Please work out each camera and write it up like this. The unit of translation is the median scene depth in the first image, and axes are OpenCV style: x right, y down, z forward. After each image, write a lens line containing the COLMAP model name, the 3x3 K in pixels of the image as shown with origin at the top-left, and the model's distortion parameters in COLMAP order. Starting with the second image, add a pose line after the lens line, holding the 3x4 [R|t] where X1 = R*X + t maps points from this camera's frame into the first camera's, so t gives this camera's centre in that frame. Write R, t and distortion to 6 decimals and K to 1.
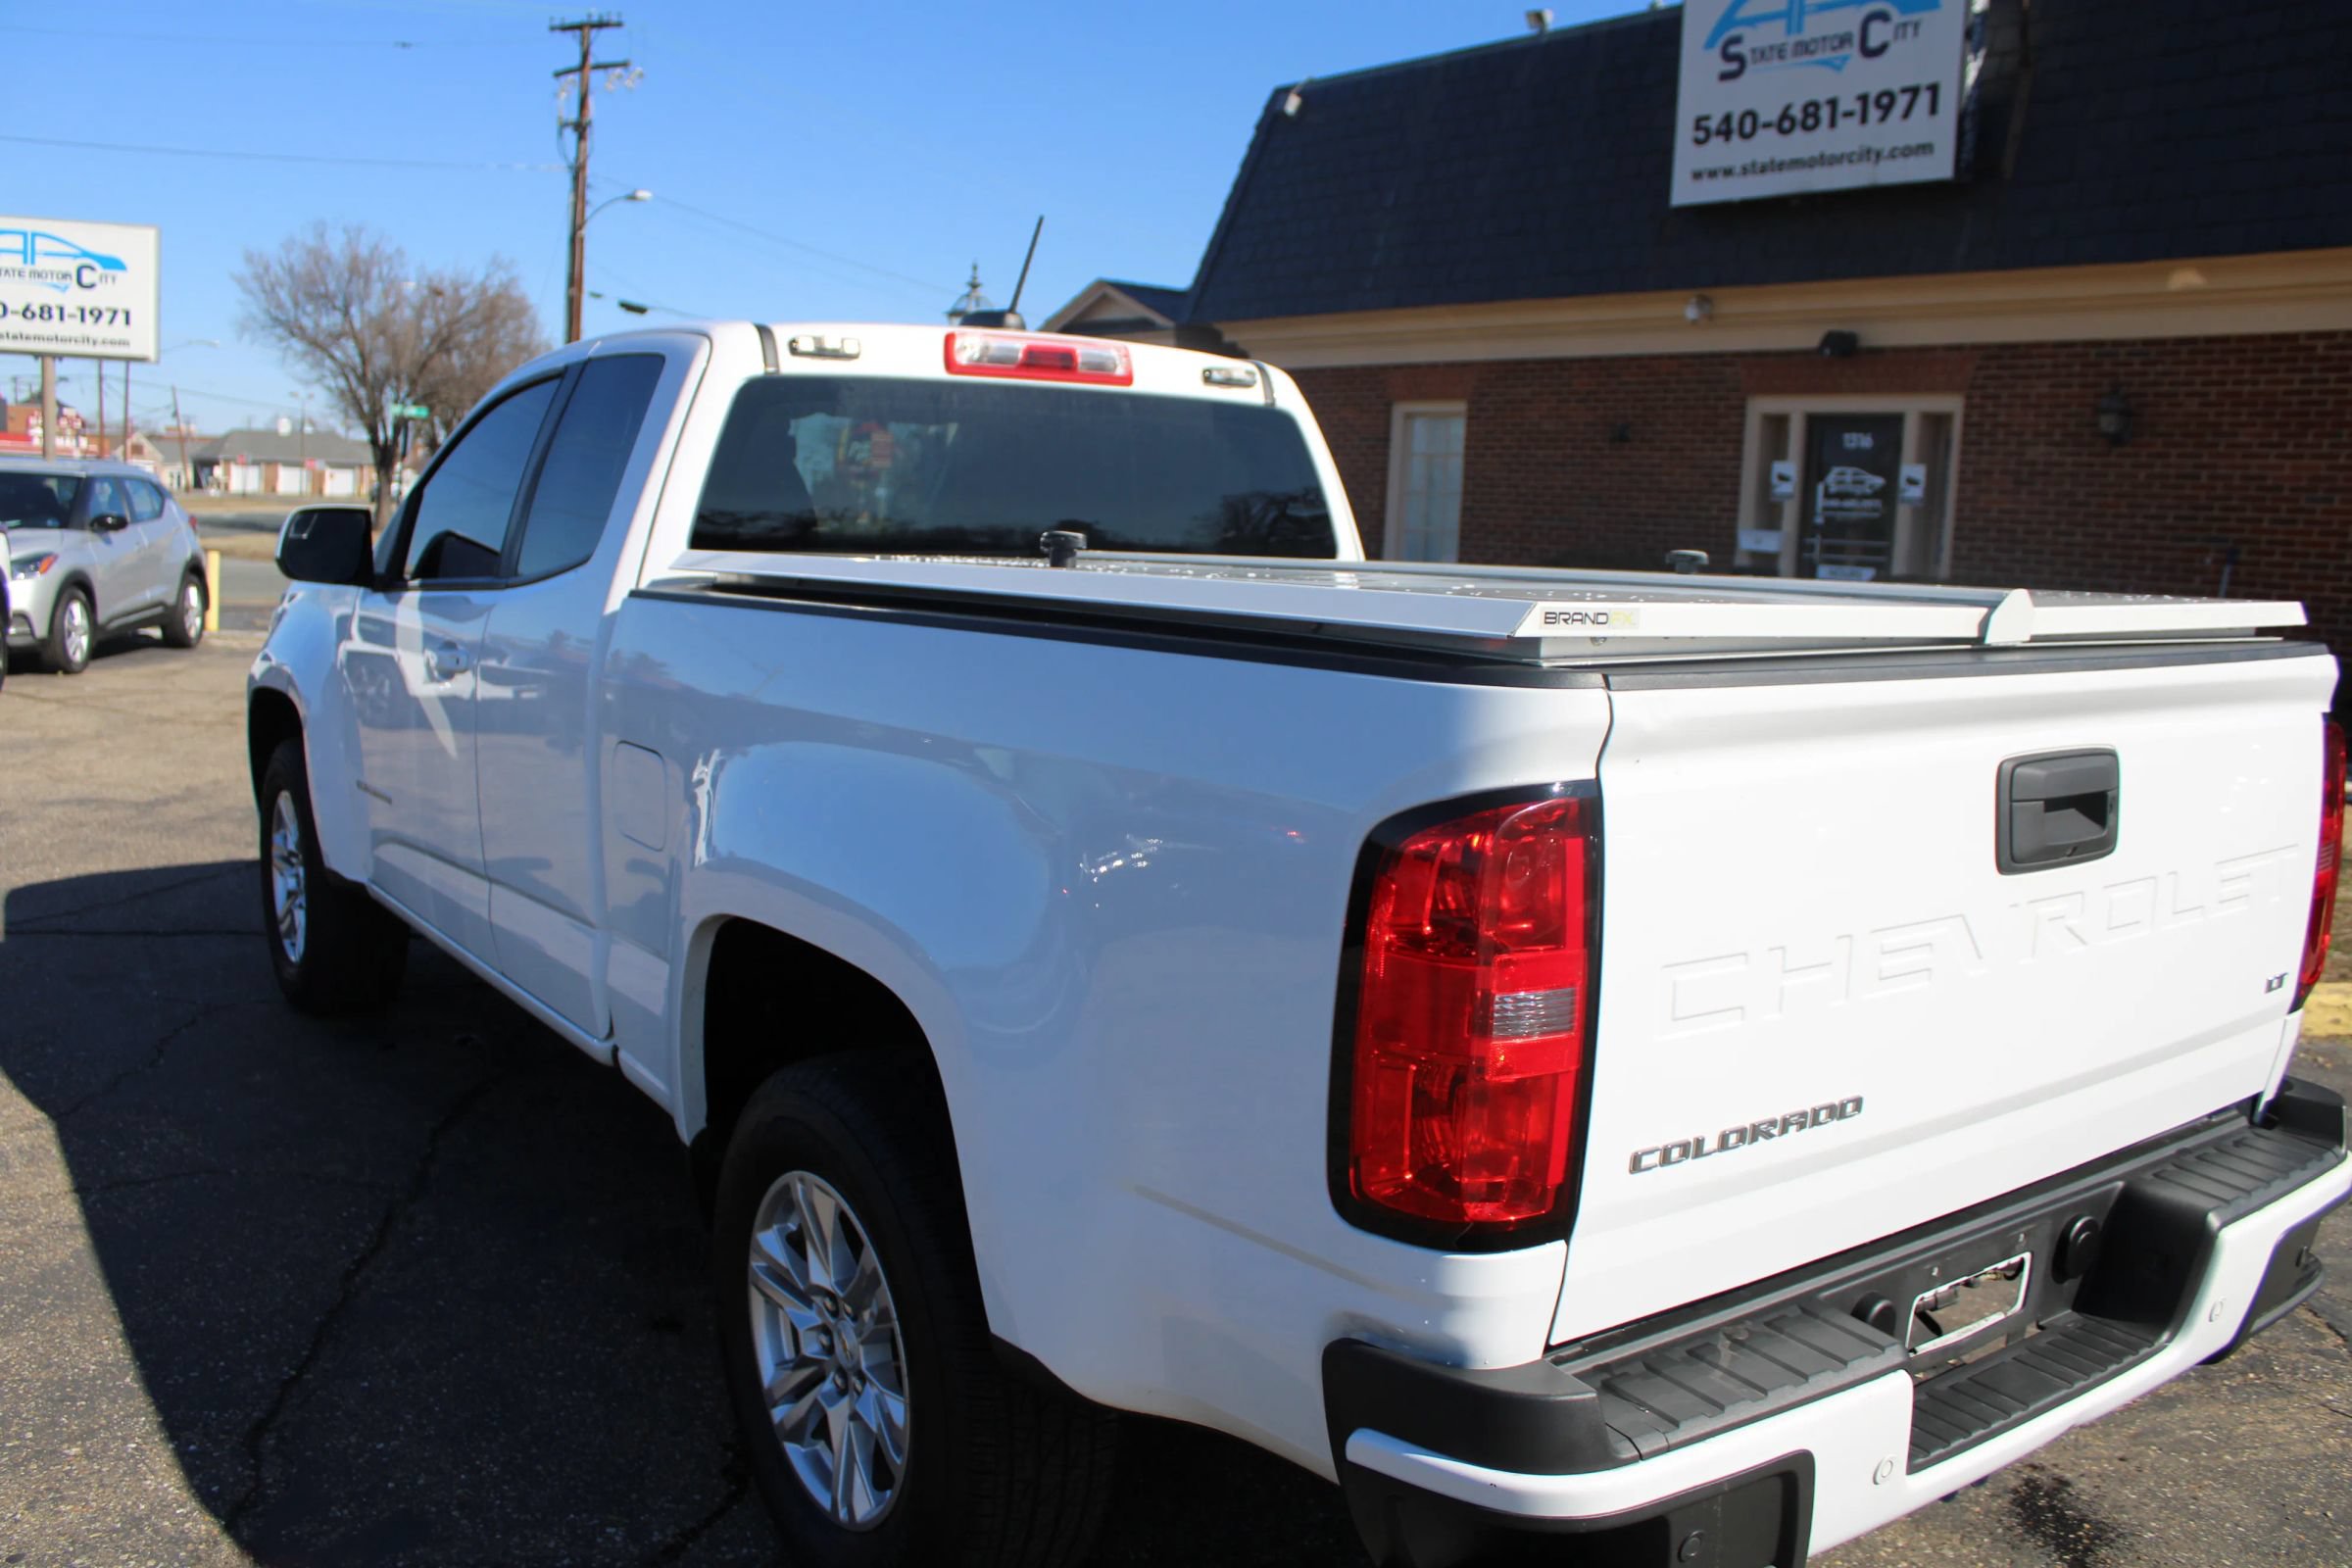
lens RADIAL K [[1972.1, 0, 1157.7], [0, 1972.1, 782.5], [0, 0, 1]] dist [-0.161150, 0.140085]
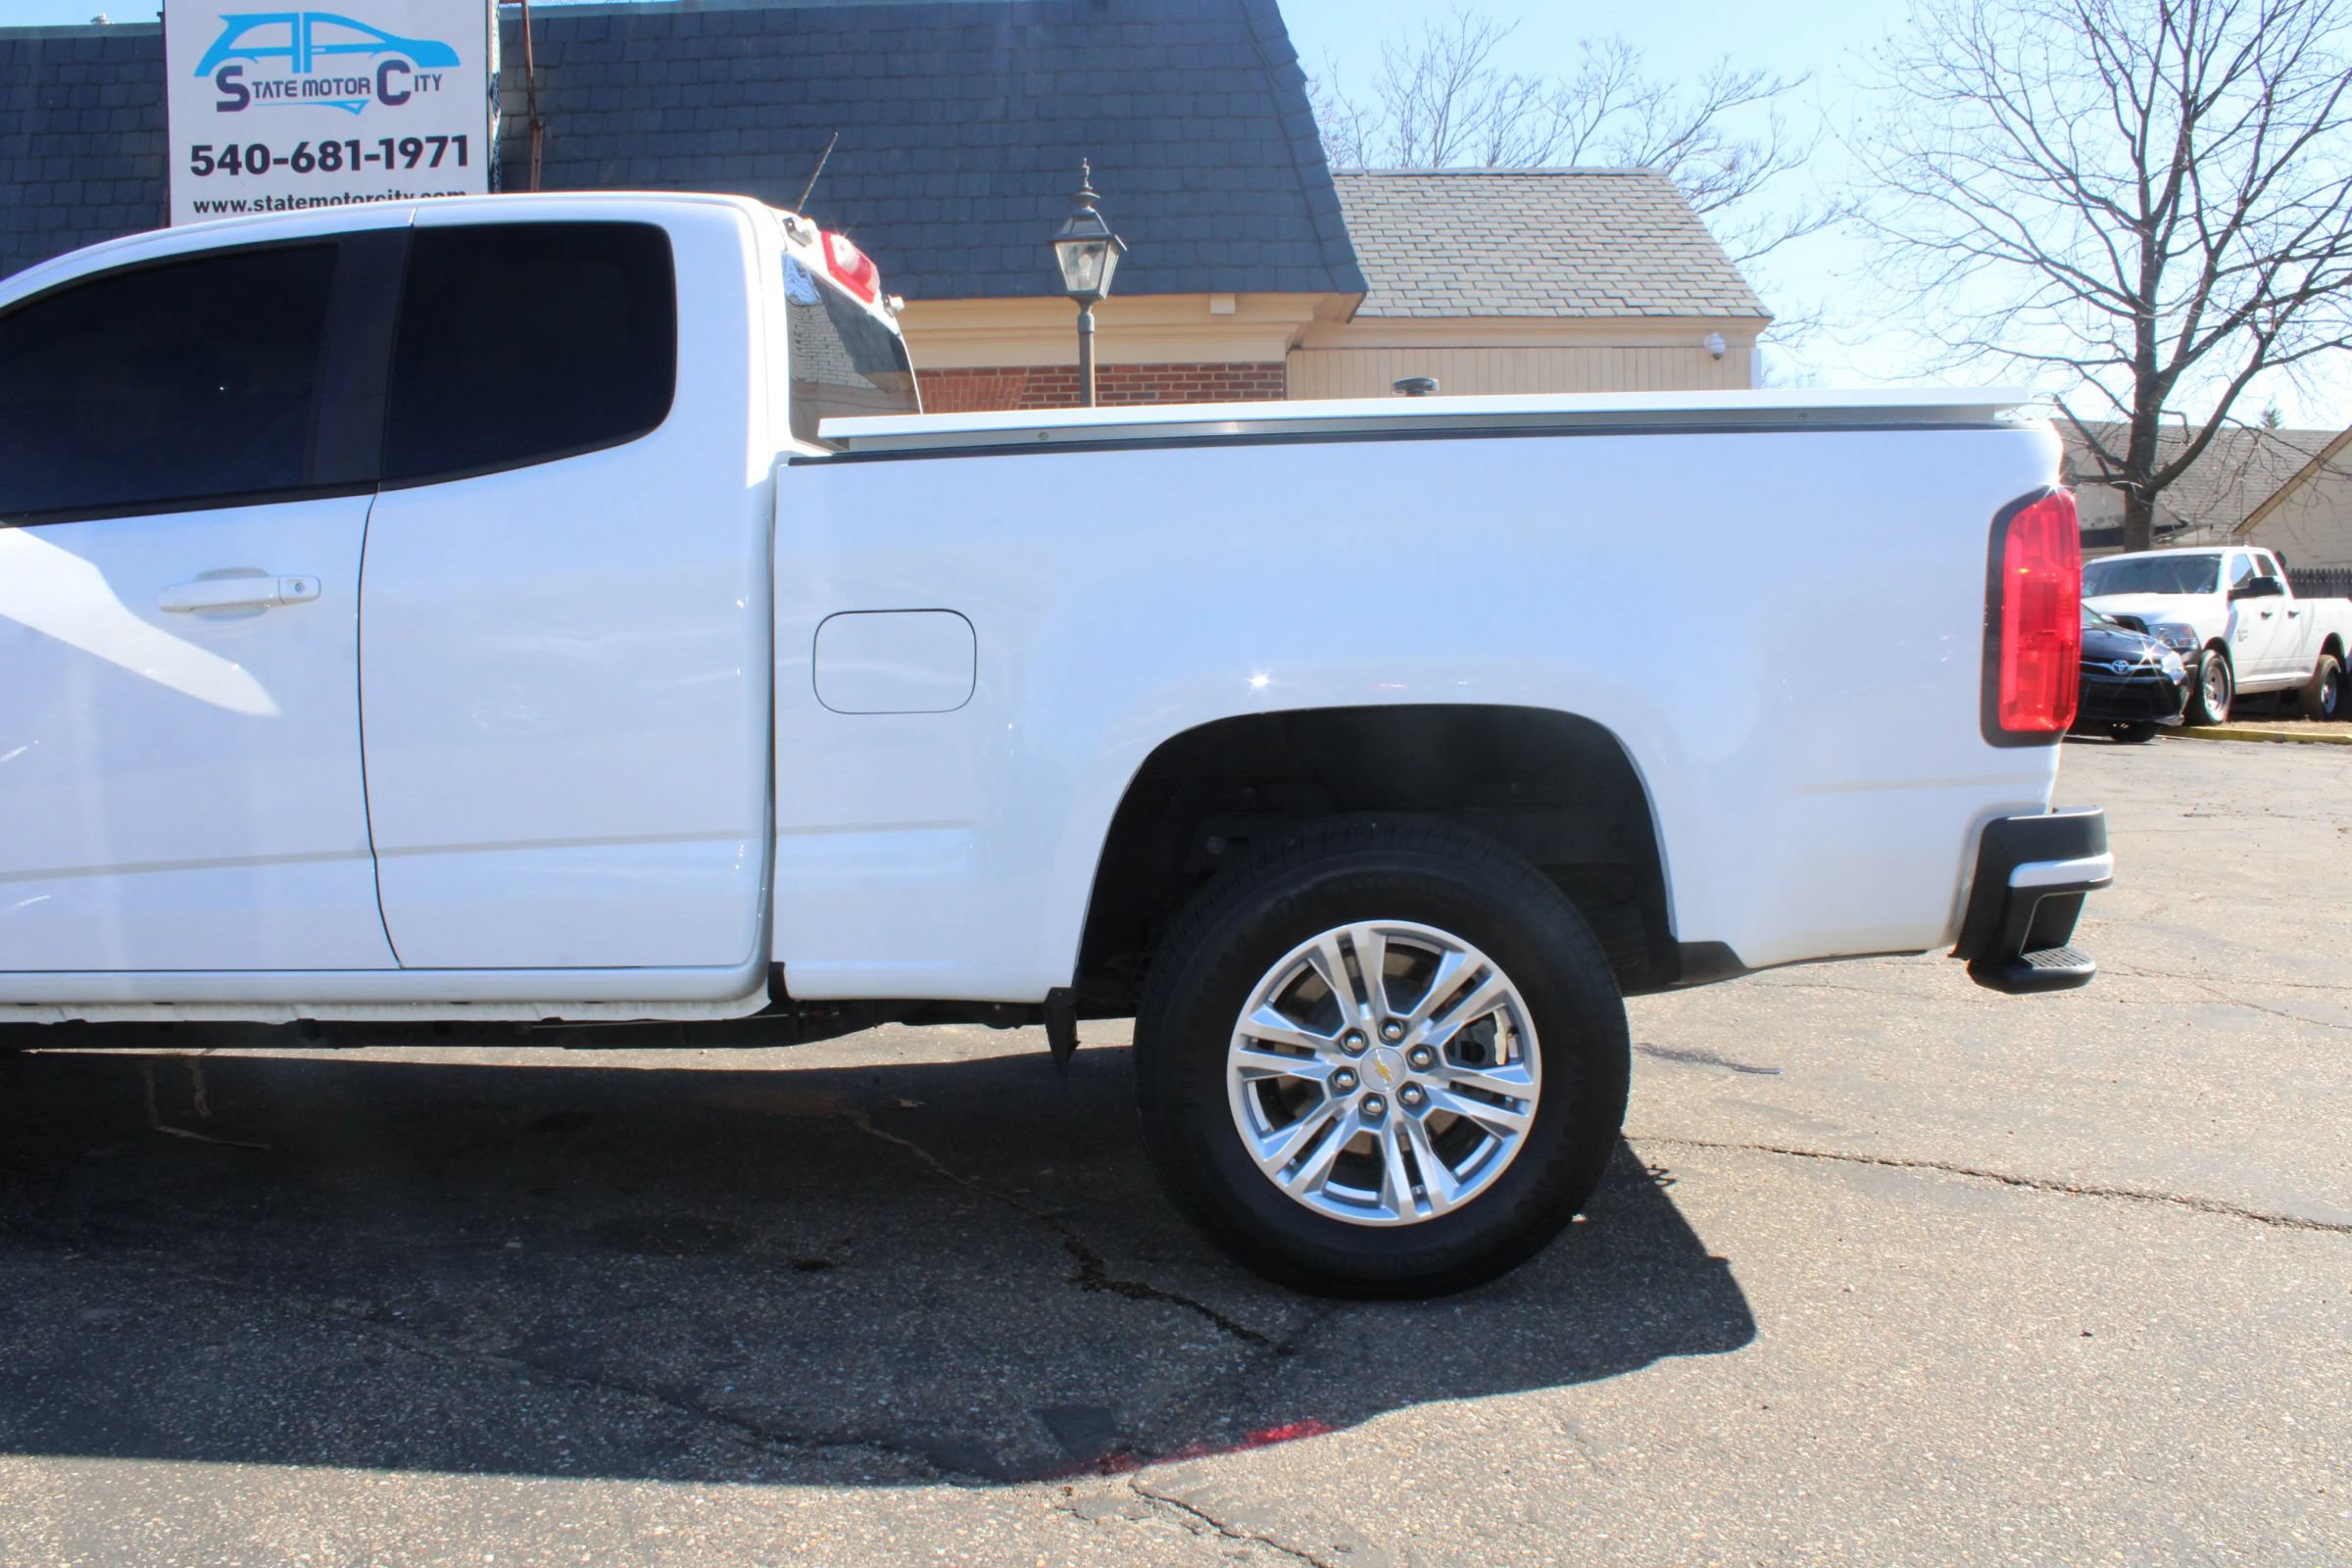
lens RADIAL K [[1972.1, 0, 1166.9], [0, 1972.1, 781.9], [0, 0, 1]] dist [-0.161150, 0.140085]
pose [[0.612686, -0.115170, 0.781890, -0.207951], [0.147652, 0.988587, 0.029916, 0.012362], [-0.776411, 0.097118, 0.622699, 0.066032]]
